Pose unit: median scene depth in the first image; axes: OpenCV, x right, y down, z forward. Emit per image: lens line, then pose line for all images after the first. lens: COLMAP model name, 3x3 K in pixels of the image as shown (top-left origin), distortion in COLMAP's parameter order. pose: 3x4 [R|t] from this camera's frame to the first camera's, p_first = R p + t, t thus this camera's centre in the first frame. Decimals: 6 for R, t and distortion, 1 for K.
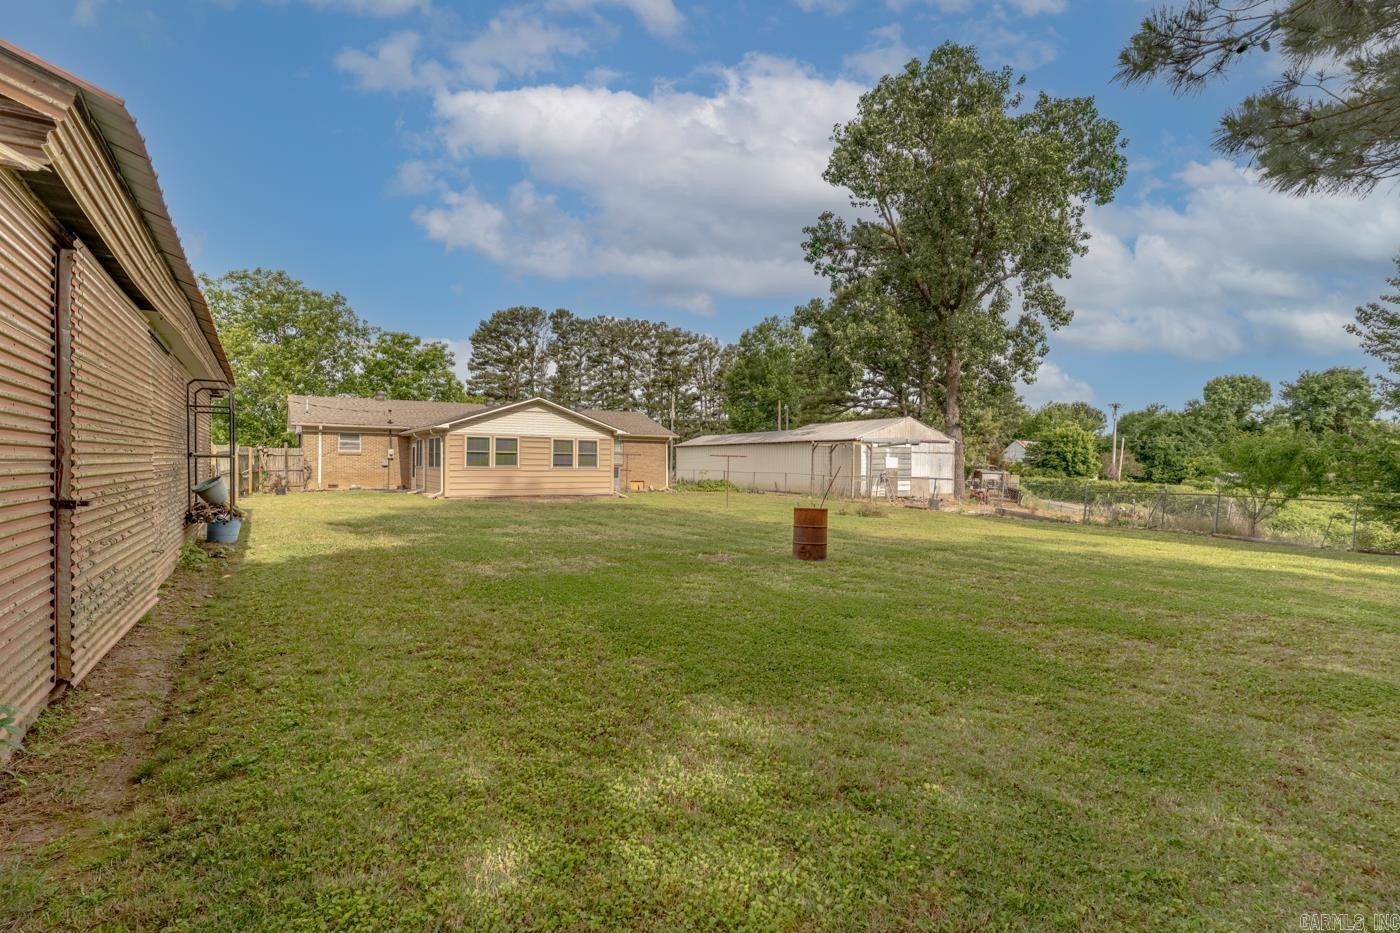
lens RADIAL K [[690.2, 0, 697.9], [0, 690.2, 436.6], [0, 0, 1]] dist [0.000950, 0.000123]
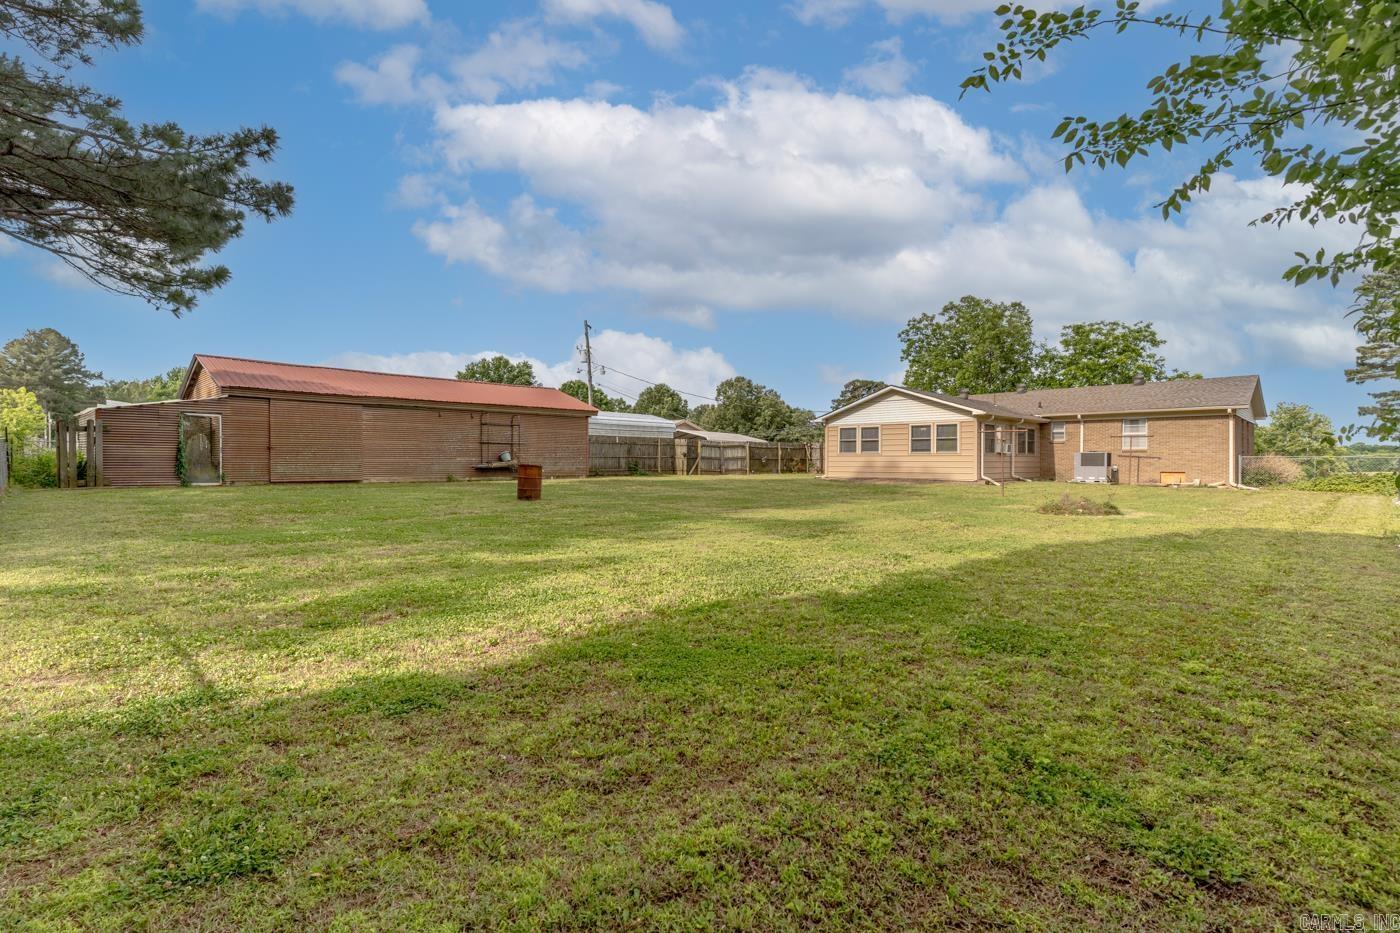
lens RADIAL K [[699.5, 0, 700.0], [0, 699.5, 466.5], [0, 0, 1]] dist [0.000697, 0.000065]
pose [[0.218175, -0.003236, -0.975904, 0.252493], [0.035044, 0.999376, 0.004521, 0.016948], [0.975280, -0.035186, 0.218152, 0.154953]]
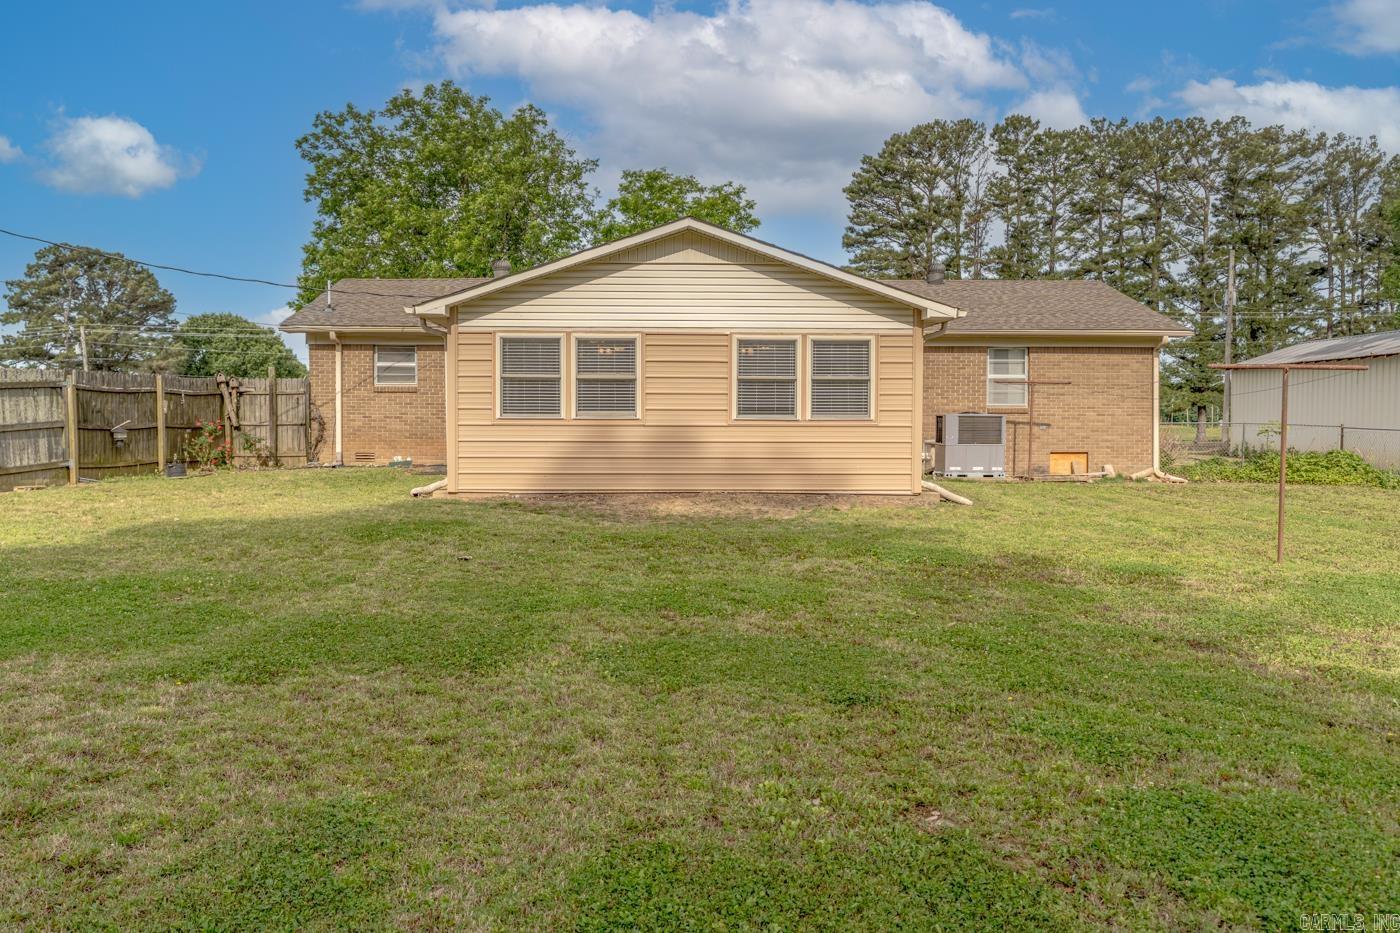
lens RADIAL K [[1096.2, 0, 704.1], [0, 1096.2, 436.3], [0, 0, 1]] dist [0.003348, 0.005843]
pose [[0.858258, 0.005086, -0.513192, 0.024235], [0.023661, 0.998495, 0.049467, 0.008880], [0.512672, -0.054598, 0.856847, 0.166700]]
